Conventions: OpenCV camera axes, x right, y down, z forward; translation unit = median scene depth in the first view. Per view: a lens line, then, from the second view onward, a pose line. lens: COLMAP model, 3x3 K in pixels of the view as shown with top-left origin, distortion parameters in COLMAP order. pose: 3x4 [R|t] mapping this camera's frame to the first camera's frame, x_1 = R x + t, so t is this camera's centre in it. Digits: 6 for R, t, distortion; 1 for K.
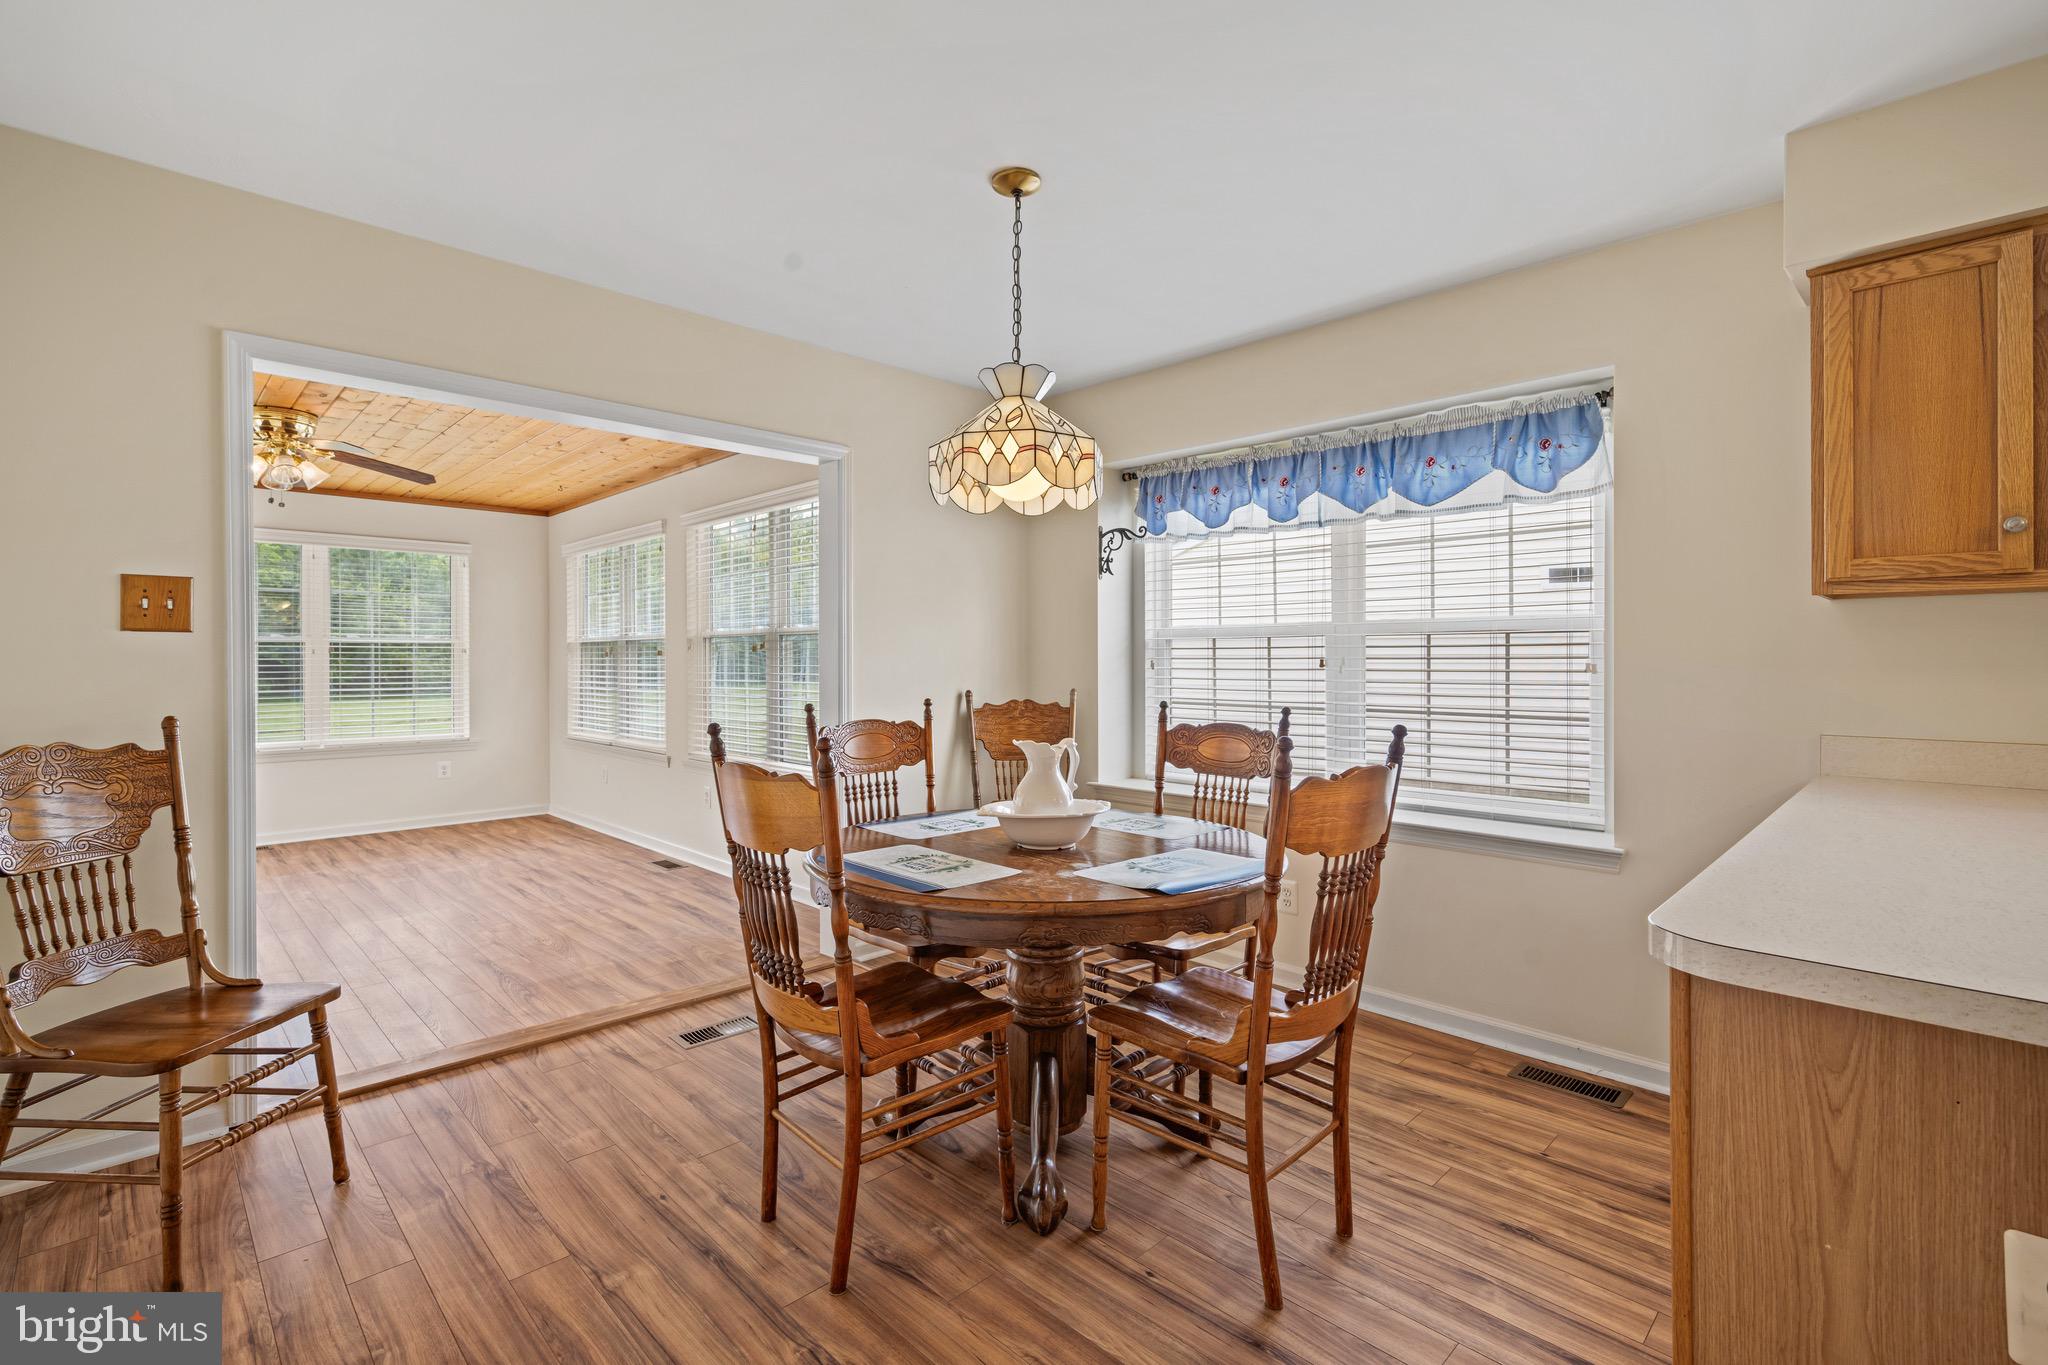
lens RADIAL K [[927.6, 0, 1024.7], [0, 927.6, 656.1], [0, 0, 1]] dist [0.000289, -0.000276]
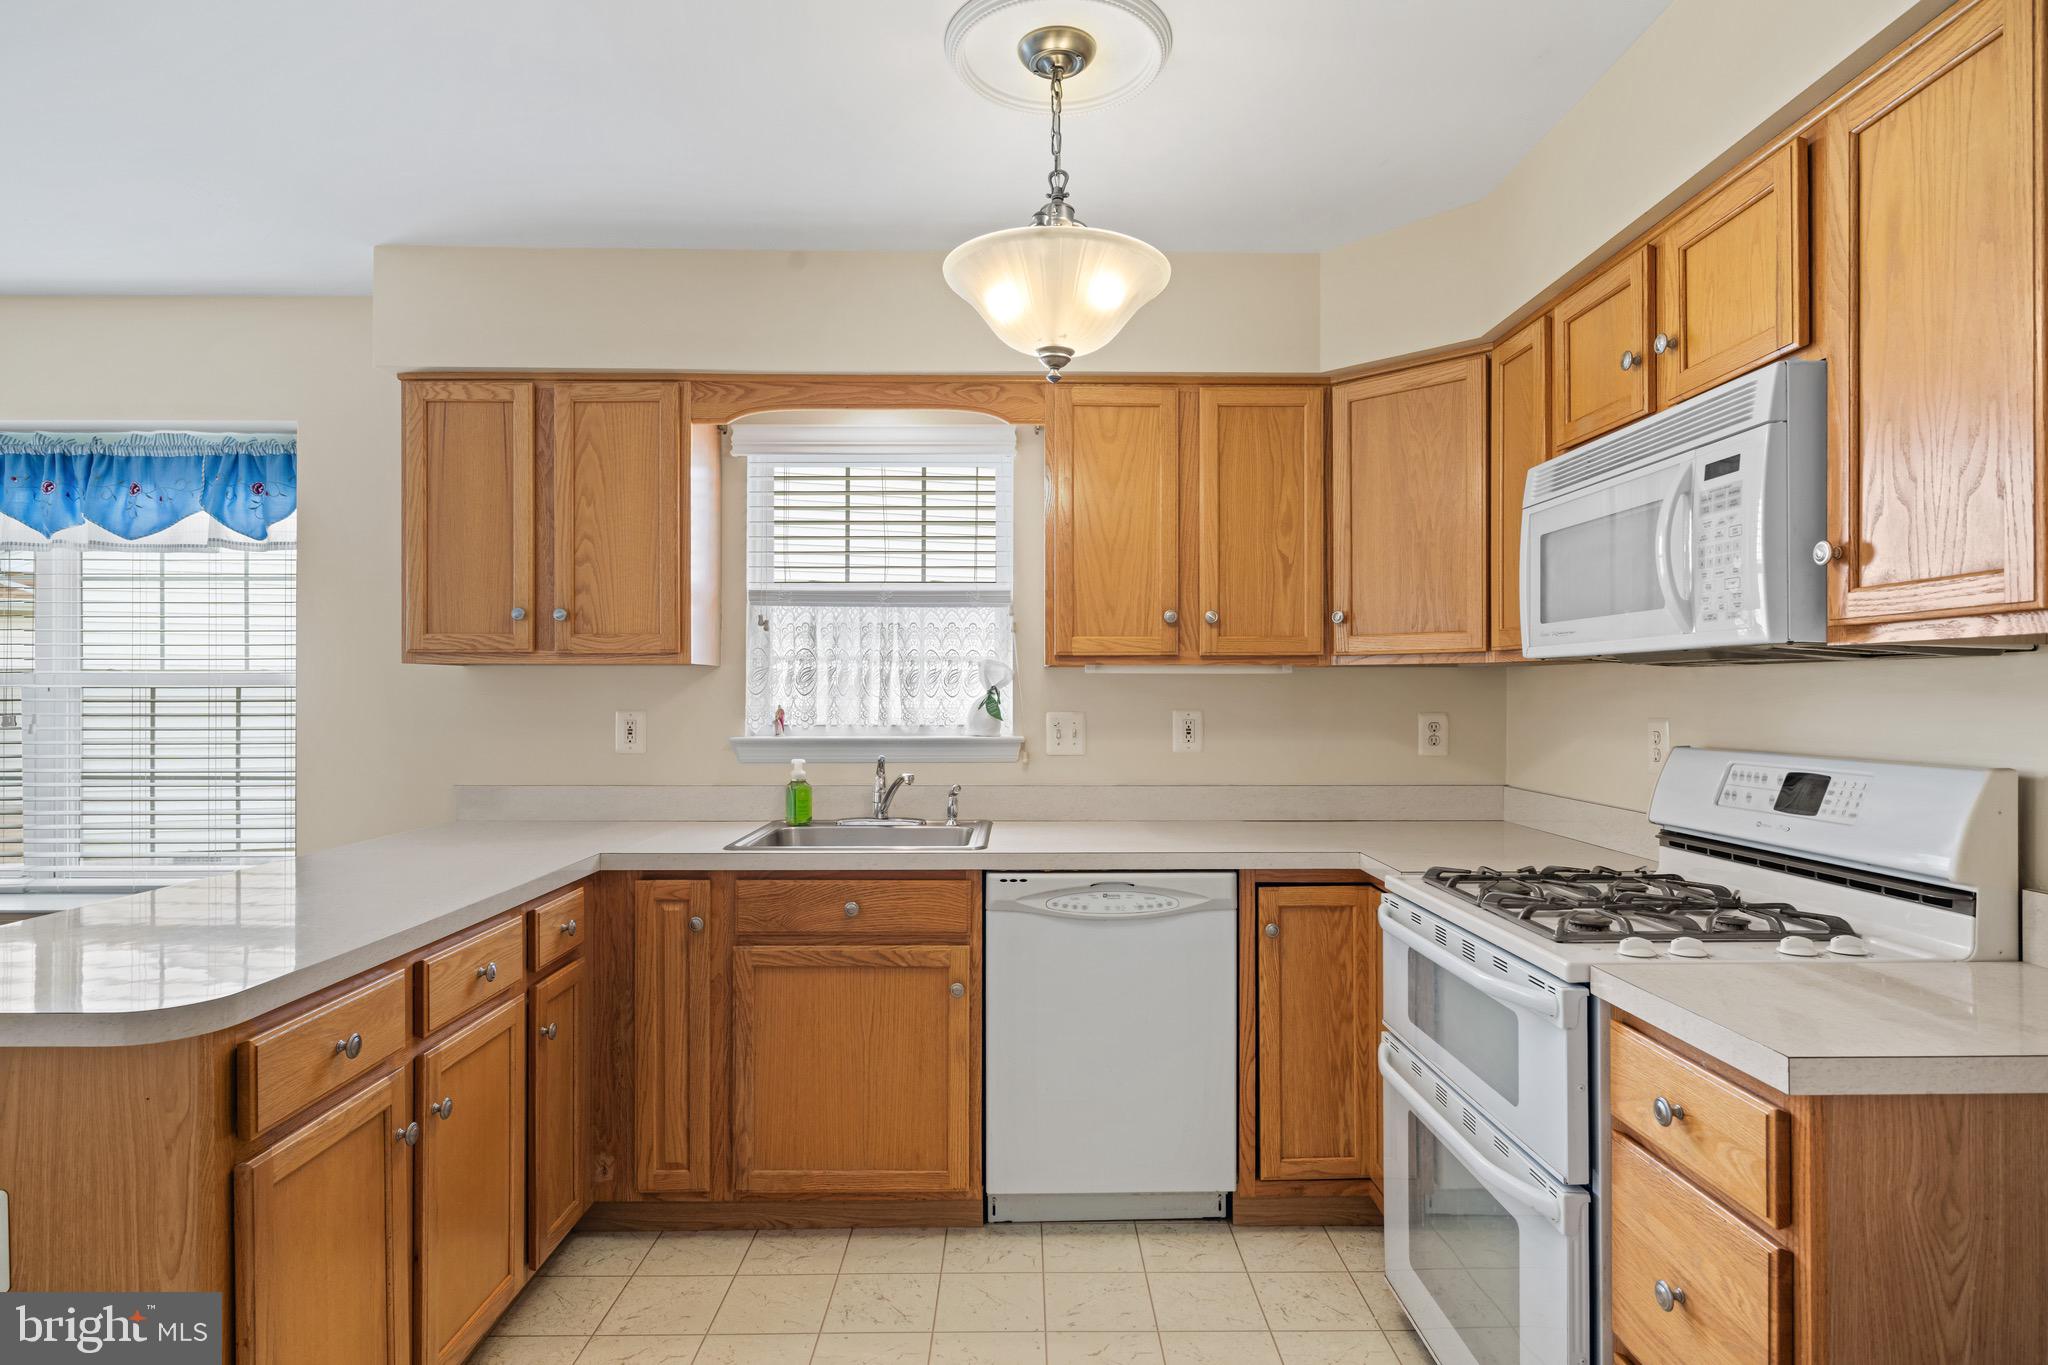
lens RADIAL K [[1096.5, 0, 1027.8], [0, 1096.5, 692.2], [0, 0, 1]] dist [-0.001134, 0.000266]
pose [[0.691018, 0.002360, 0.722834, 0.302047], [-0.002342, 0.999997, -0.001026, -0.022867], [-0.722834, -0.000984, 0.691021, -0.339177]]
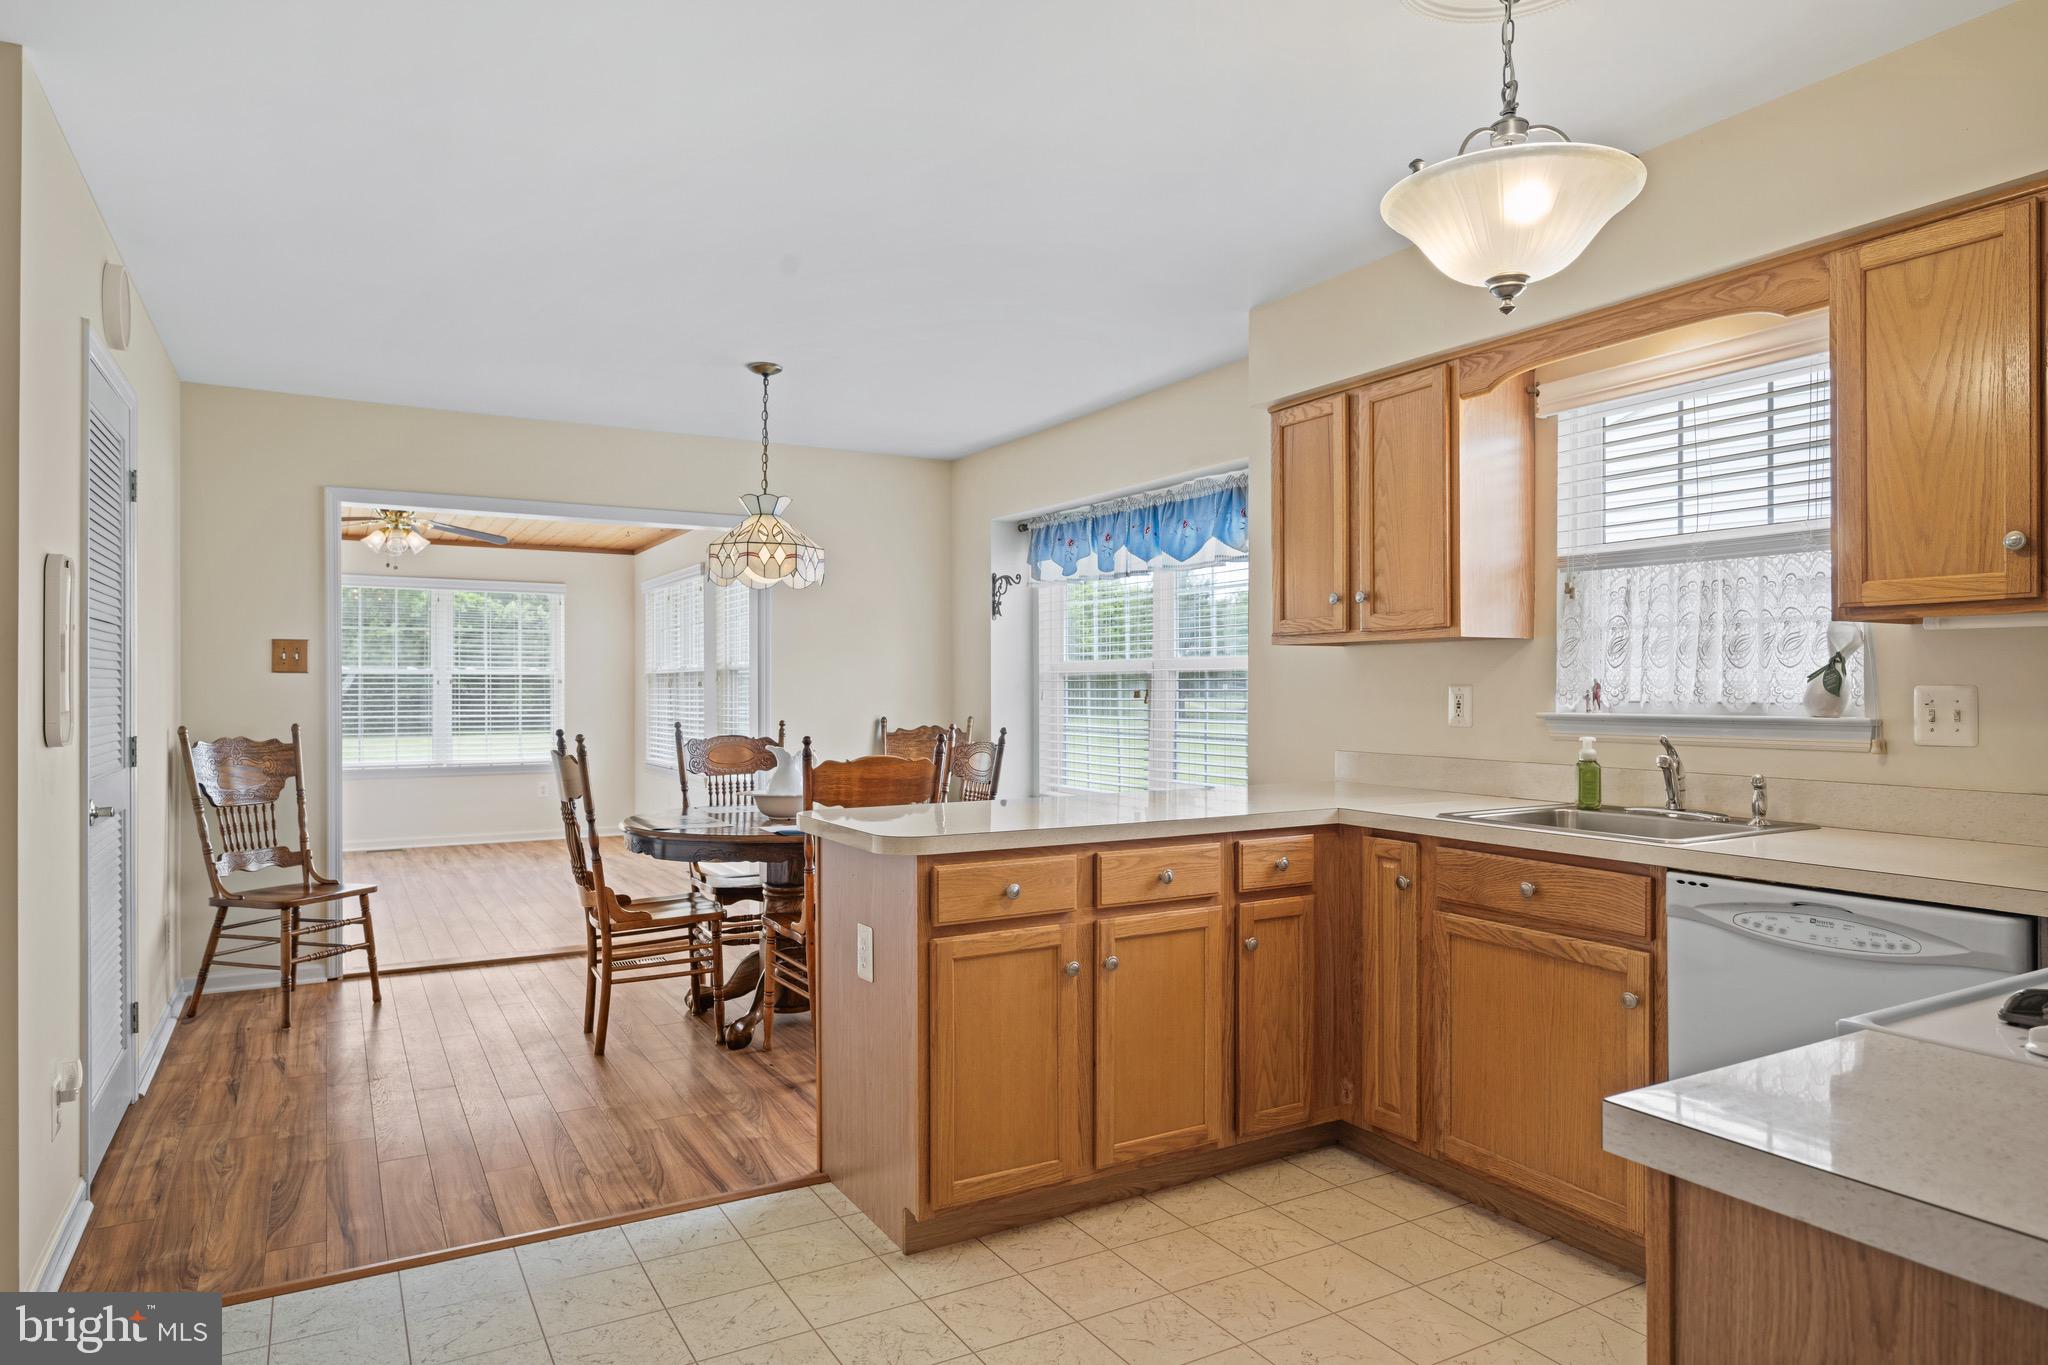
lens RADIAL K [[1220.8, 0, 1024.0], [0, 1220.8, 682.5], [0, 0, 1]] dist [-0.005959, -0.000187]
pose [[0.967711, 0.000383, -0.252062, 0.693421], [-0.000959, 0.999997, -0.002165, -0.004403], [0.252061, 0.002337, 0.967709, -0.610202]]
